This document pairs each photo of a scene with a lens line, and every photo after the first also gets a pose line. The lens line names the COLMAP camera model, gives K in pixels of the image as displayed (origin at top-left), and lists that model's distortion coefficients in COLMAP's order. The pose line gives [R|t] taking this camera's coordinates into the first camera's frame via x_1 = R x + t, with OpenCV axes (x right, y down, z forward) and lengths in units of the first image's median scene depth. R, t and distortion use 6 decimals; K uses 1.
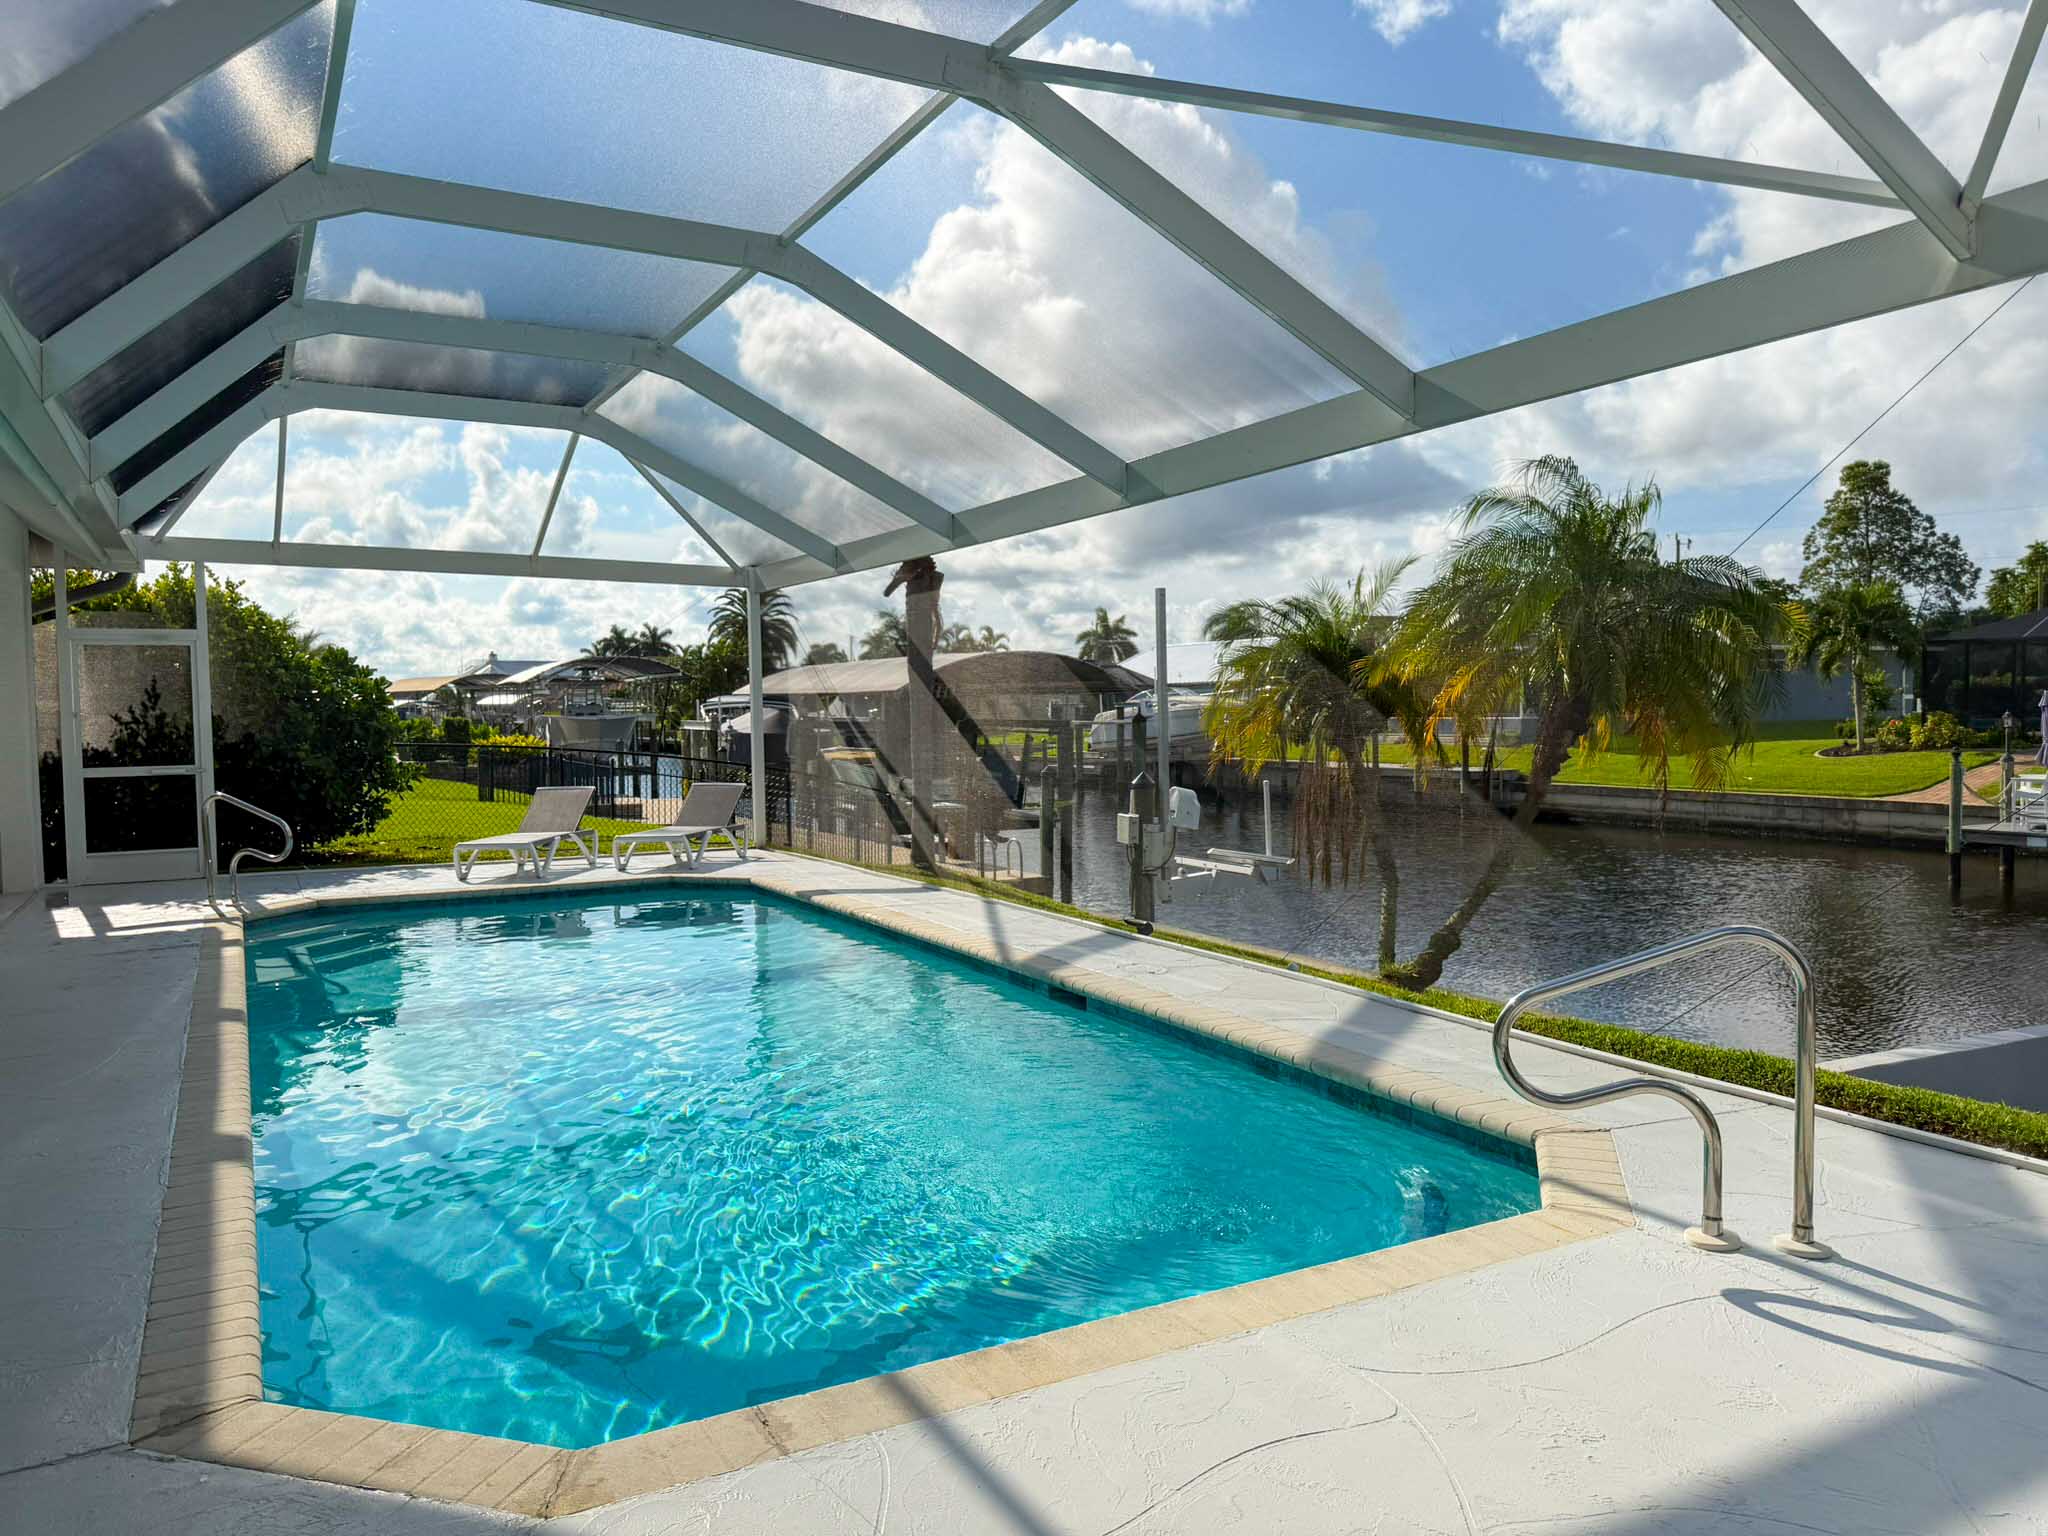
lens RADIAL K [[1448.0, 0, 1027.9], [0, 1448.0, 767.7], [0, 0, 1]] dist [0.049535, -0.061071]
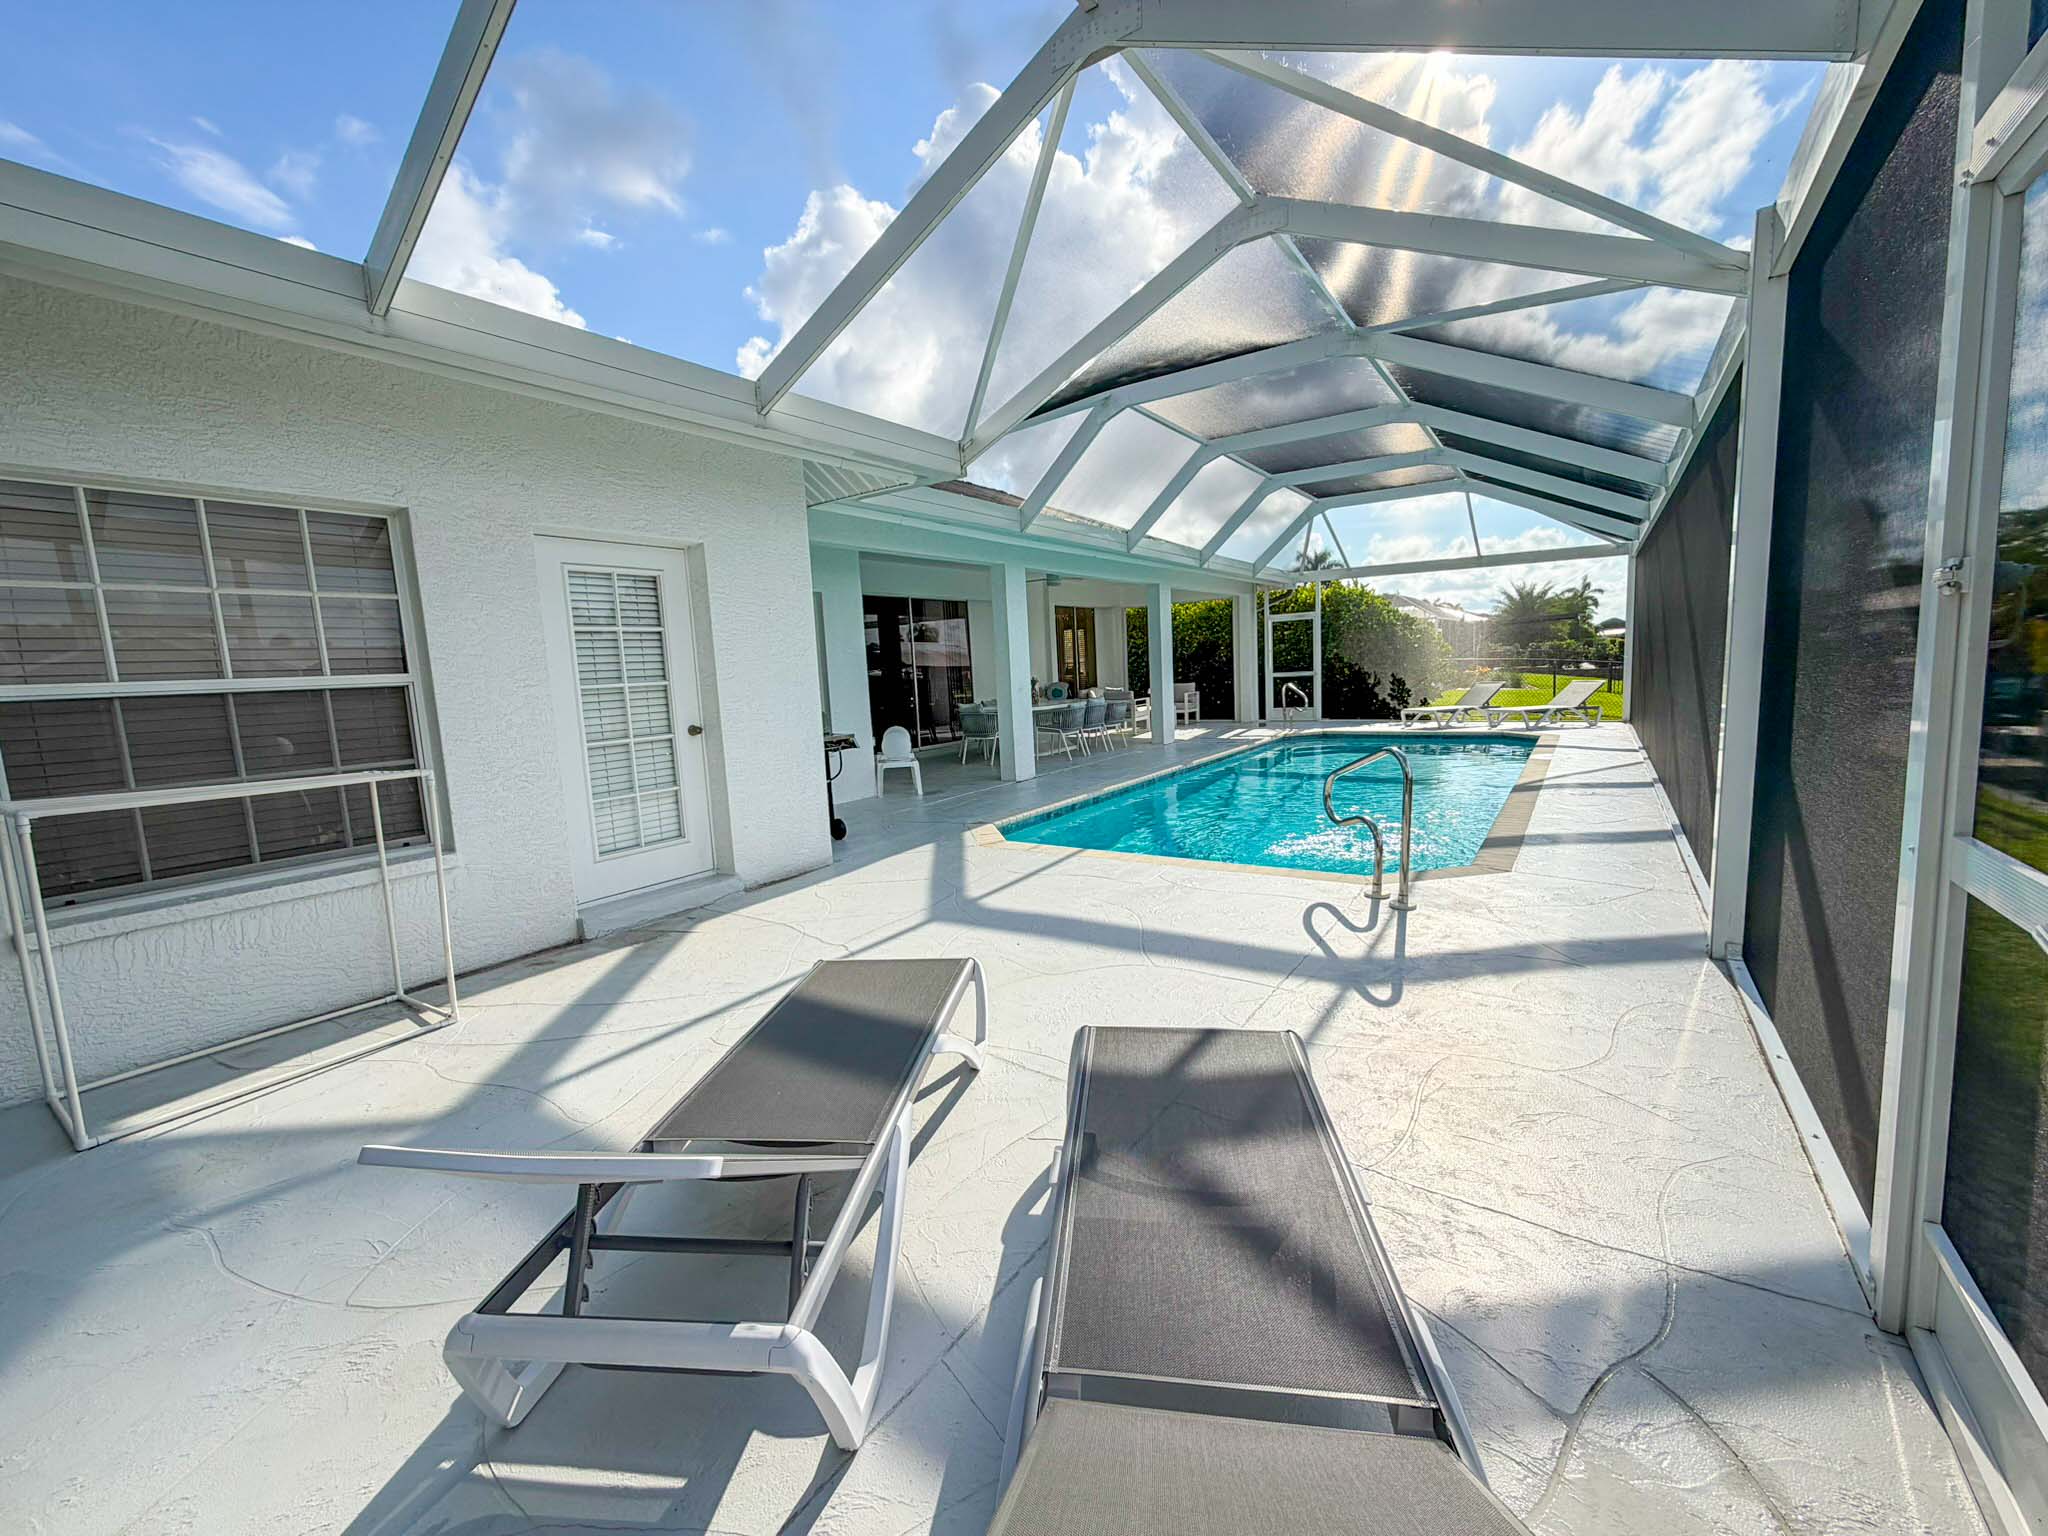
lens RADIAL K [[815.7, 0, 1040.6], [0, 815.7, 781.2], [0, 0, 1]] dist [-0.000599, 0.000690]
pose [[0.472223, 0.112376, -0.874287, 0.164776], [0.003500, 0.991594, 0.129344, 0.000534], [0.881472, -0.064139, 0.467860, 0.003503]]
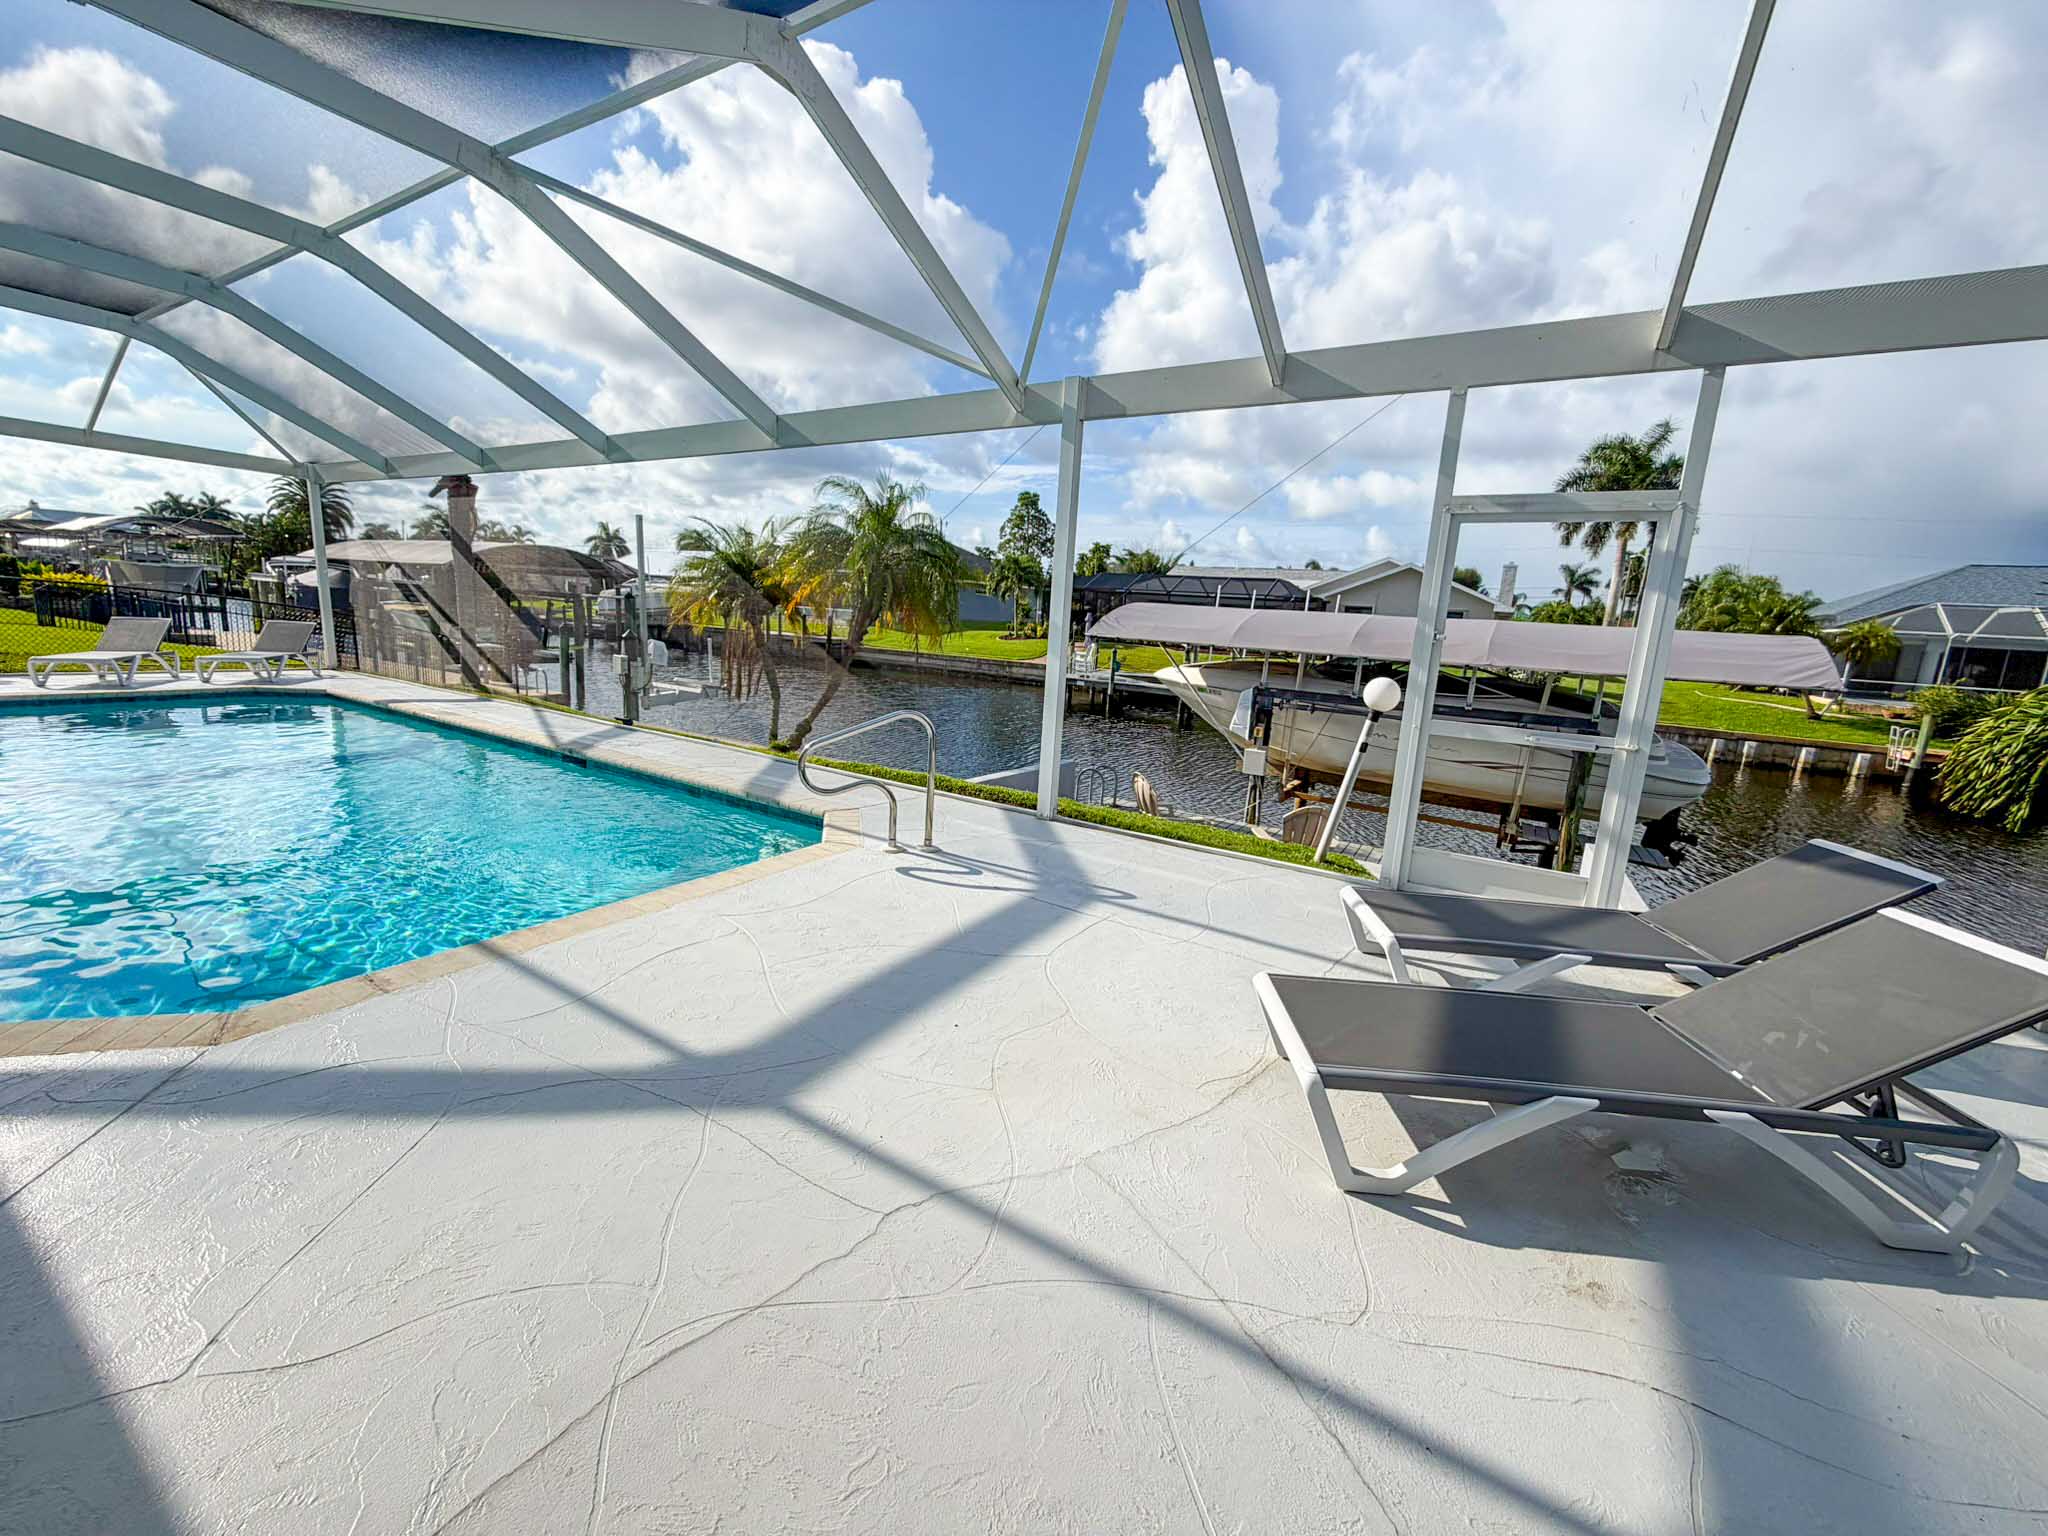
lens RADIAL K [[815.7, 0, 1020.4], [0, 815.7, 763.0], [0, 0, 1]] dist [-0.000599, 0.000690]
pose [[0.869022, -0.028793, 0.493935, 0.002401], [-0.047737, 0.988769, 0.141625, 0.000360], [-0.492465, -0.146654, 0.857887, -0.021107]]
